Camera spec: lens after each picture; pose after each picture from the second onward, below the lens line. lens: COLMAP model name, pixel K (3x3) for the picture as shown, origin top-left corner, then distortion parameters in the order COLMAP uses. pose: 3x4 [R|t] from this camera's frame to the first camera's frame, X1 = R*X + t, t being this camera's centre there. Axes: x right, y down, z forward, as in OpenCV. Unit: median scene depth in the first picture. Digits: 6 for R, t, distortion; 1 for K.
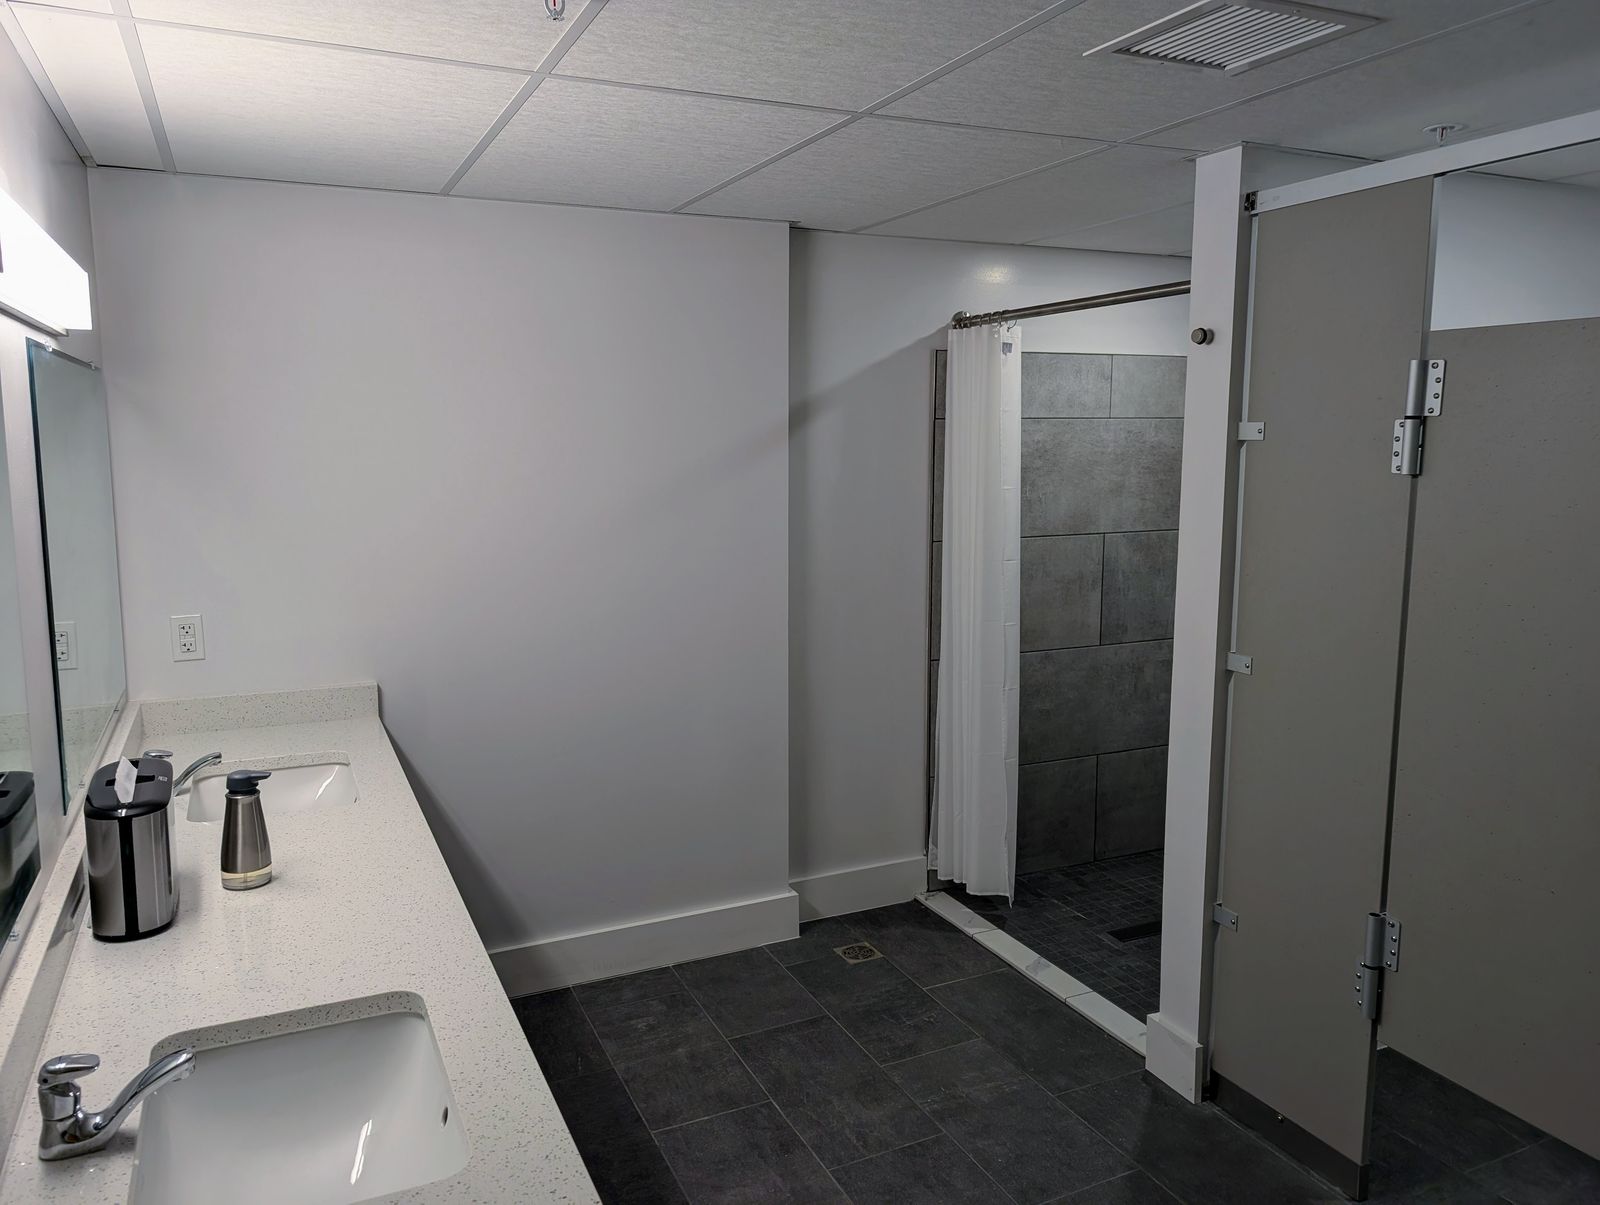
lens RADIAL K [[1143.1, 0, 798.5], [0, 1143.1, 604.4], [0, 0, 1]] dist [0.038271, -0.032131]
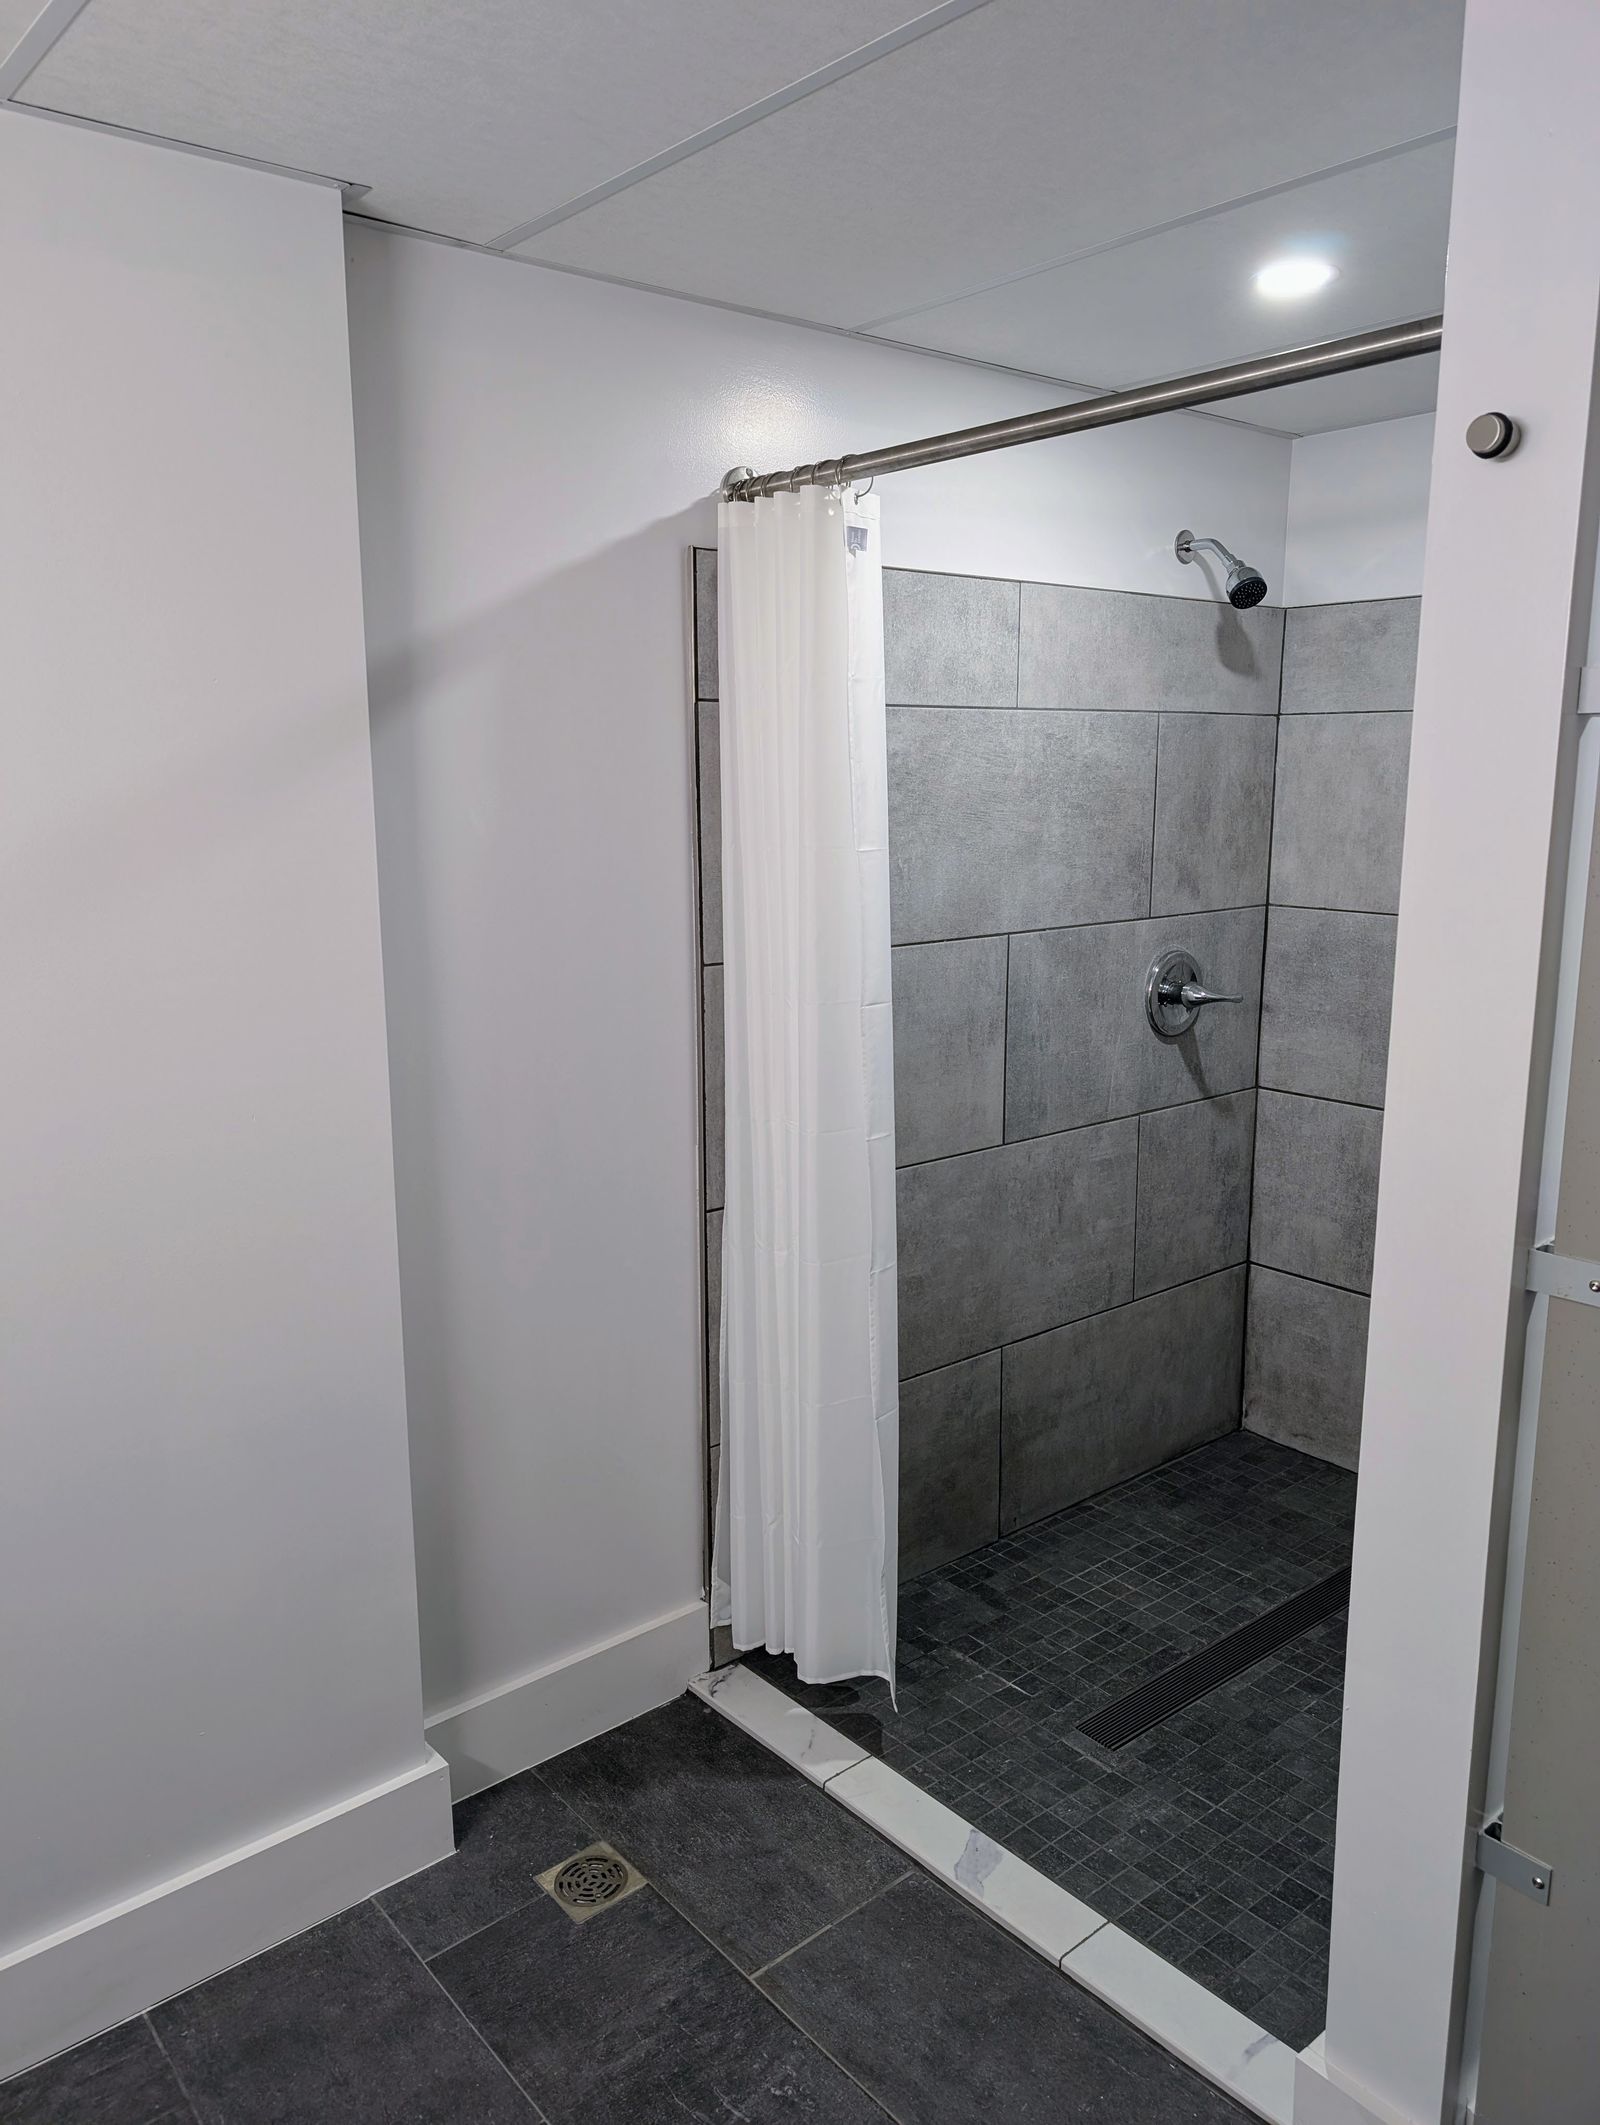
lens RADIAL K [[1518.1, 0, 802.1], [0, 1518.1, 1074.6], [0, 0, 1]] dist [0.038271, -0.032131]
pose [[0.964817, -0.052927, 0.257539, -0.006173], [0.040734, 0.997792, 0.052454, -0.040637], [-0.259746, -0.040118, 0.964843, 0.380545]]
